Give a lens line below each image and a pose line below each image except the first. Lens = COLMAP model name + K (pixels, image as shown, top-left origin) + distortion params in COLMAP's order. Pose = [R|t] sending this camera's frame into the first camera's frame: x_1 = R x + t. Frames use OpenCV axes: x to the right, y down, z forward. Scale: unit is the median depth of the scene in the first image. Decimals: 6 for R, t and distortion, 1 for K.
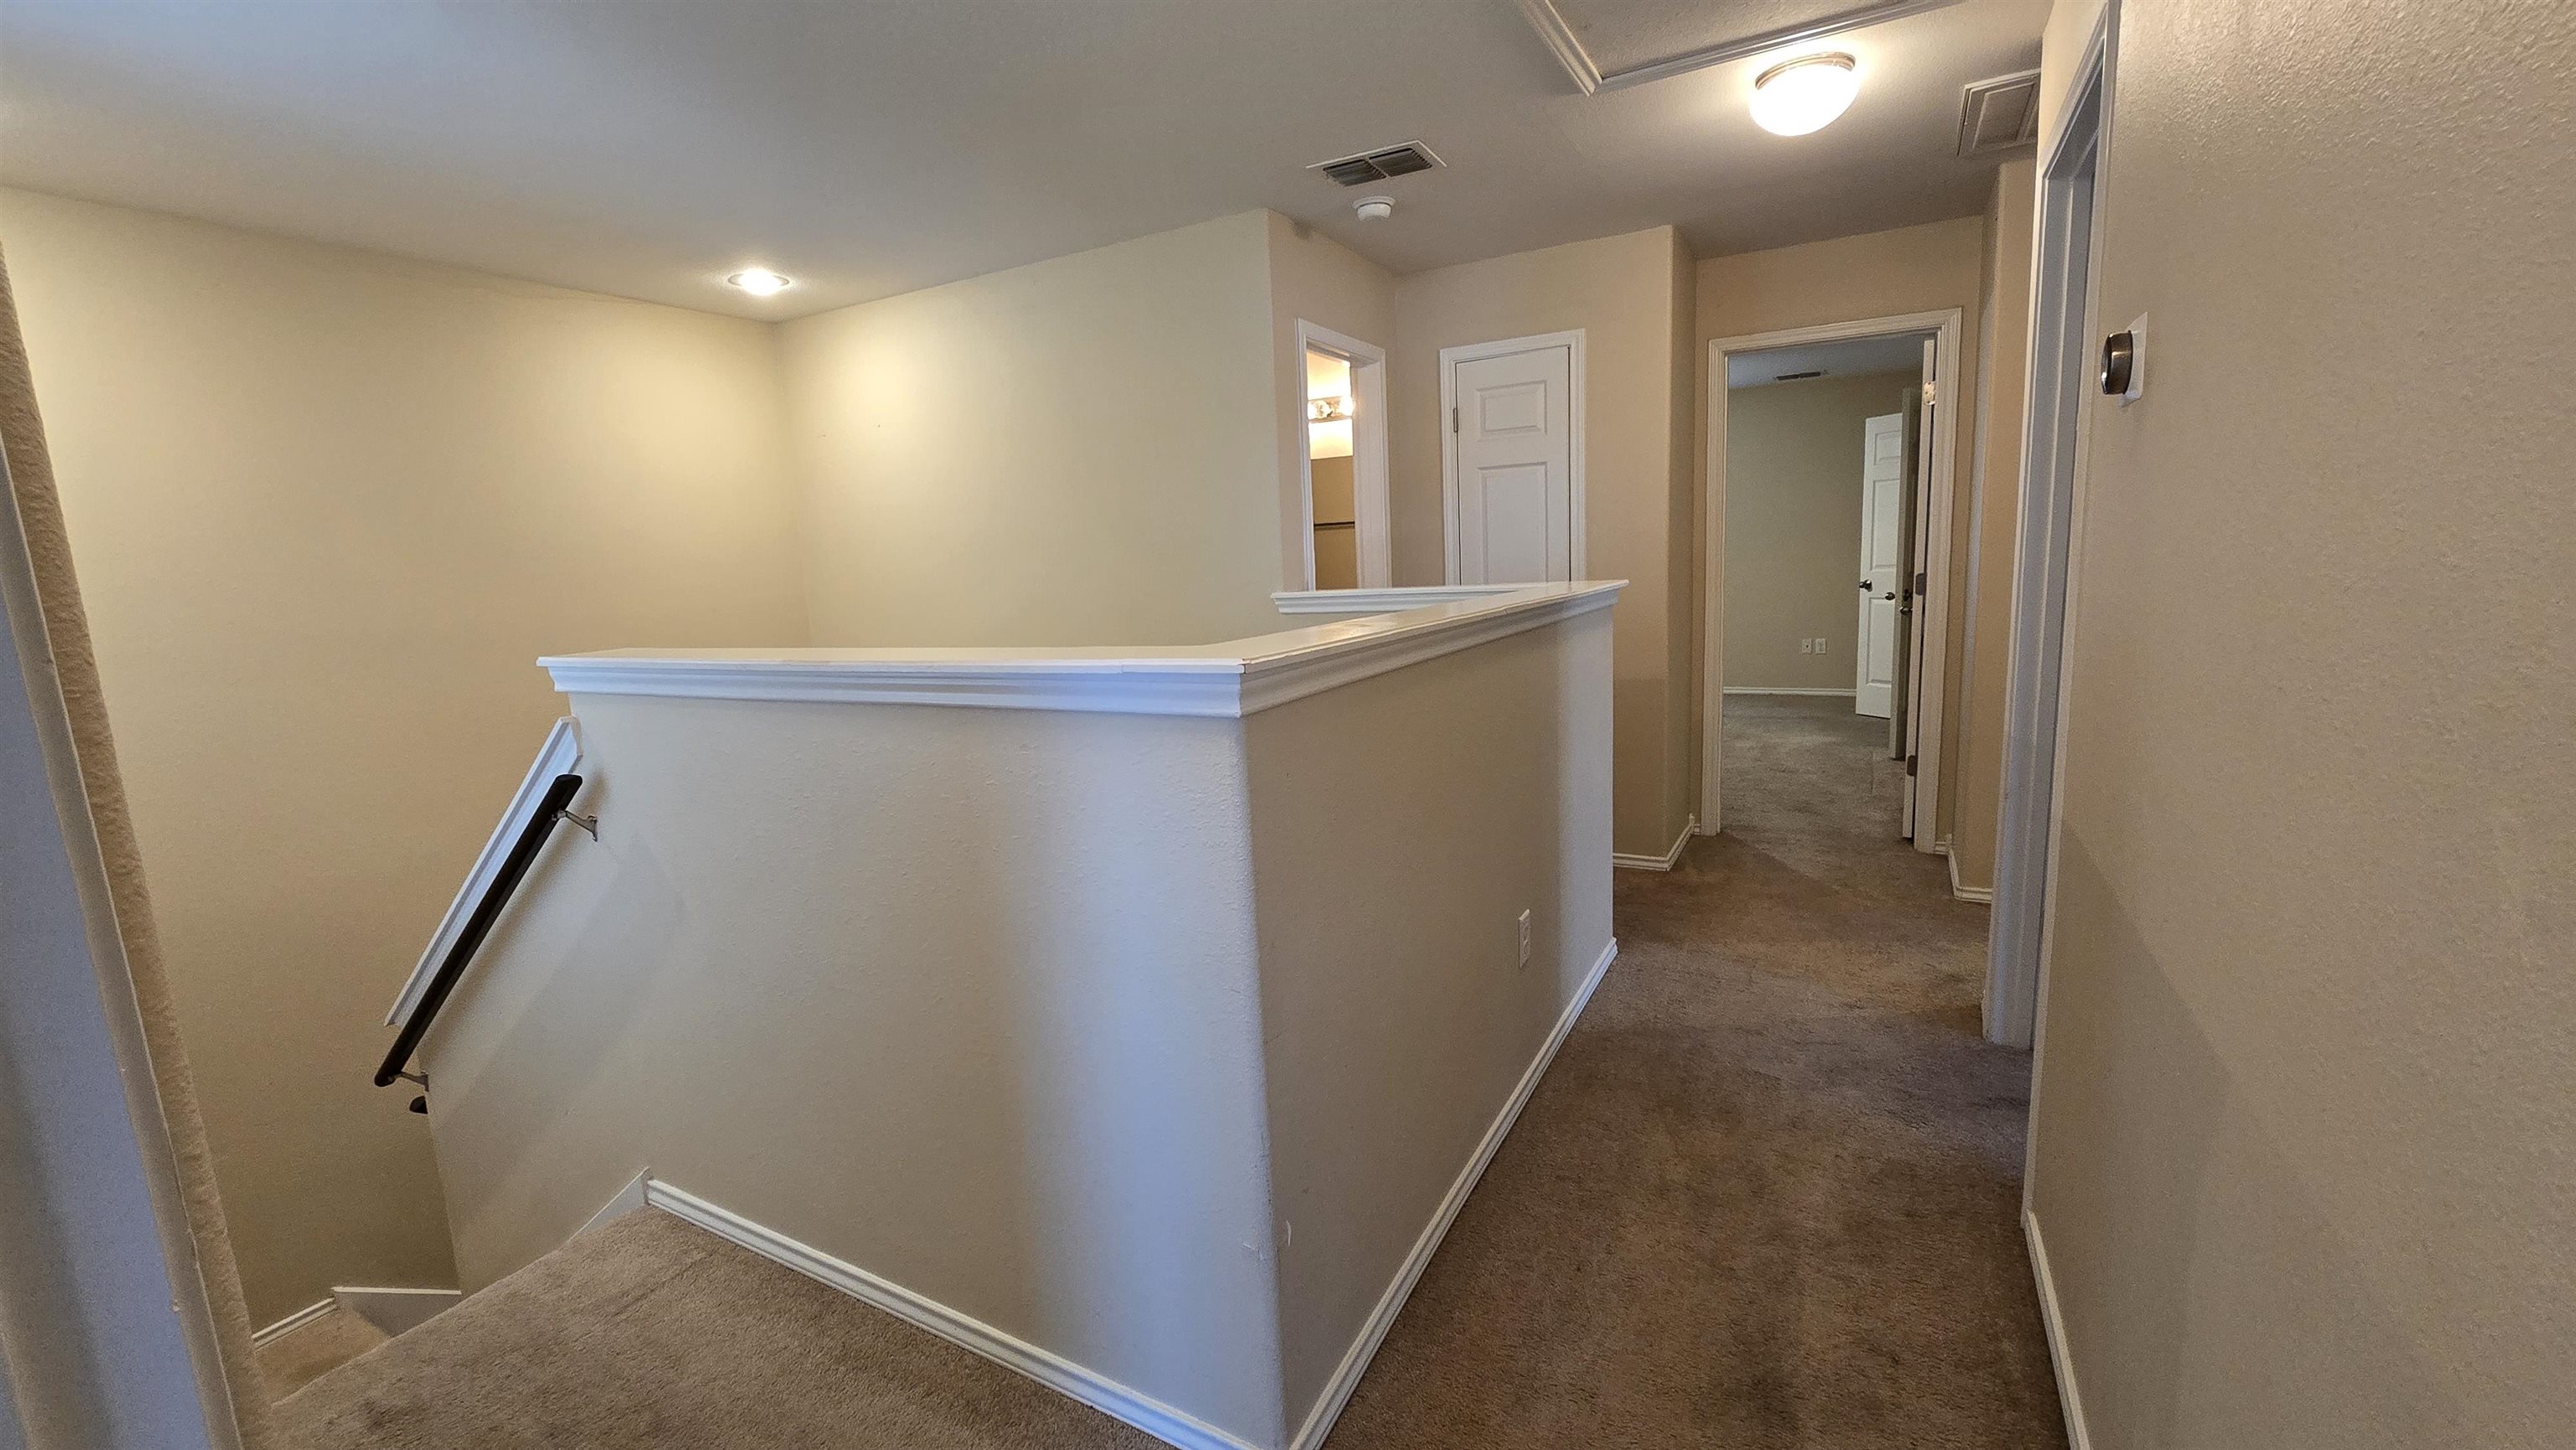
lens RADIAL K [[1051.9, 0, 1288.0], [0, 1051.9, 725.0], [0, 0, 1]] dist [0.000877, -0.000195]
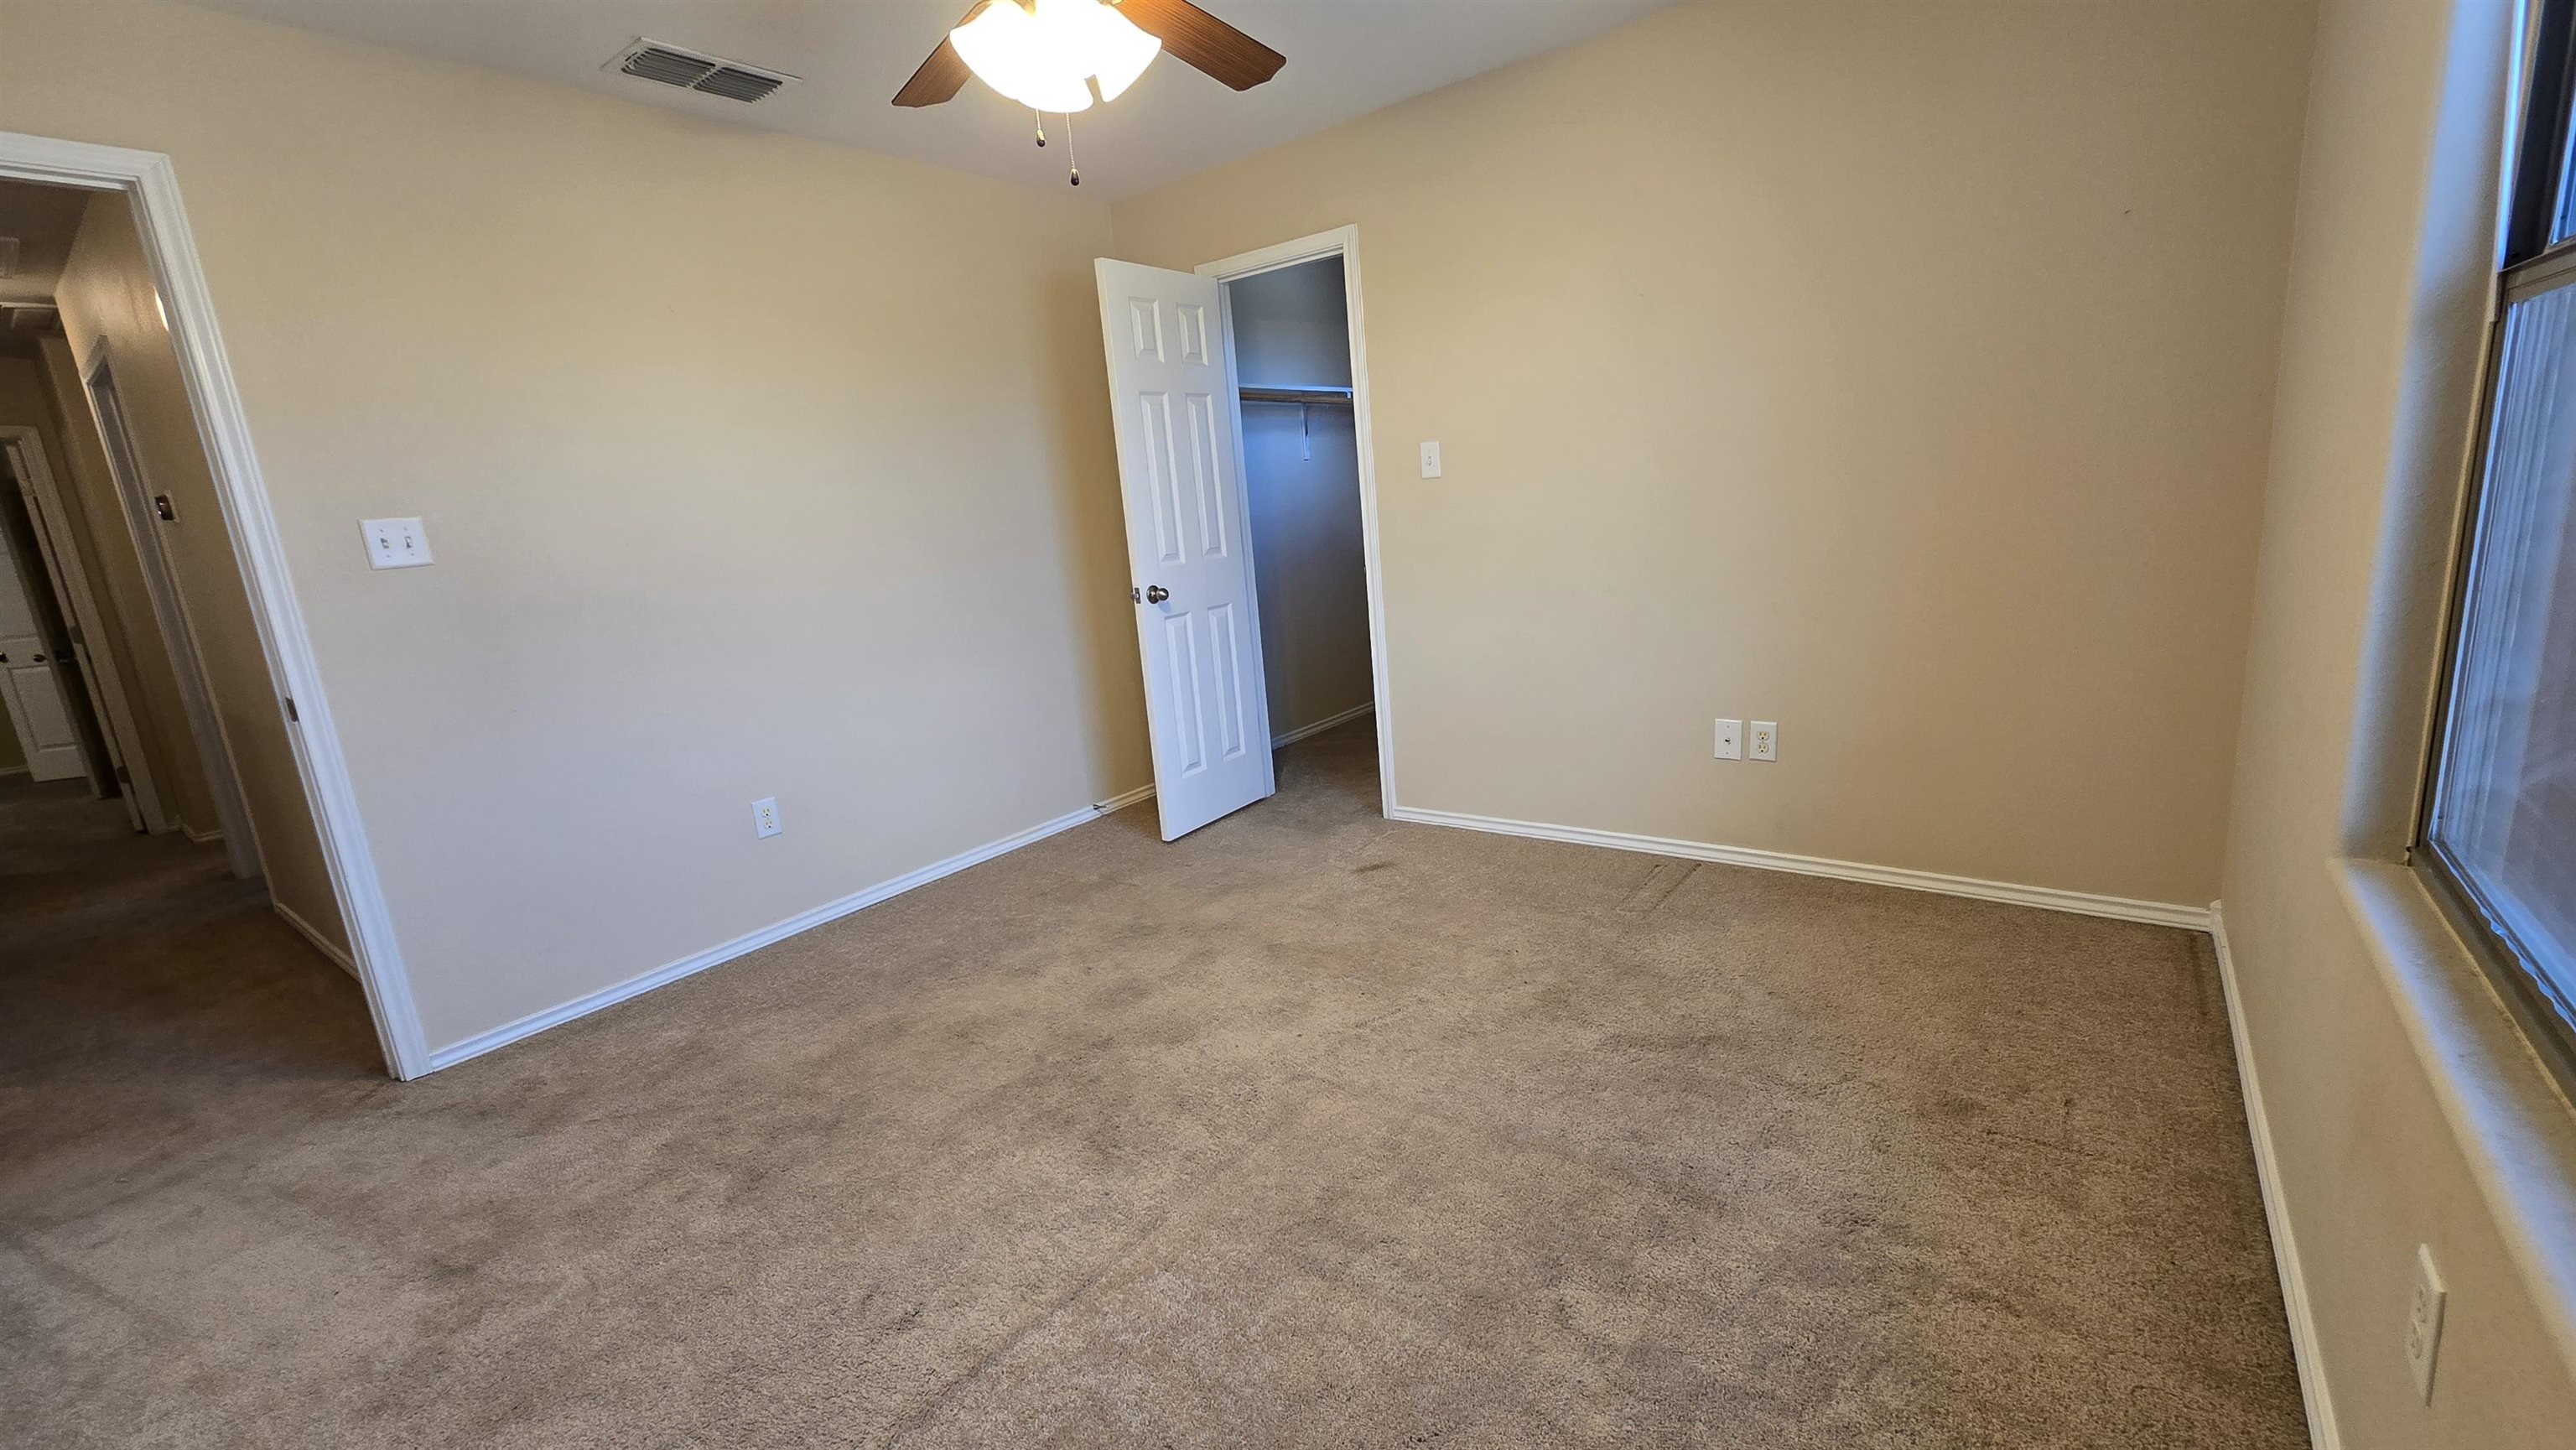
lens RADIAL K [[1051.9, 0, 1288.0], [0, 1051.9, 725.0], [0, 0, 1]] dist [0.000877, -0.000195]
pose [[0.155824, -0.175439, 0.972080, -0.475617], [0.236162, 0.962178, 0.135795, 0.159977], [-0.959138, 0.208408, 0.191363, -0.696755]]
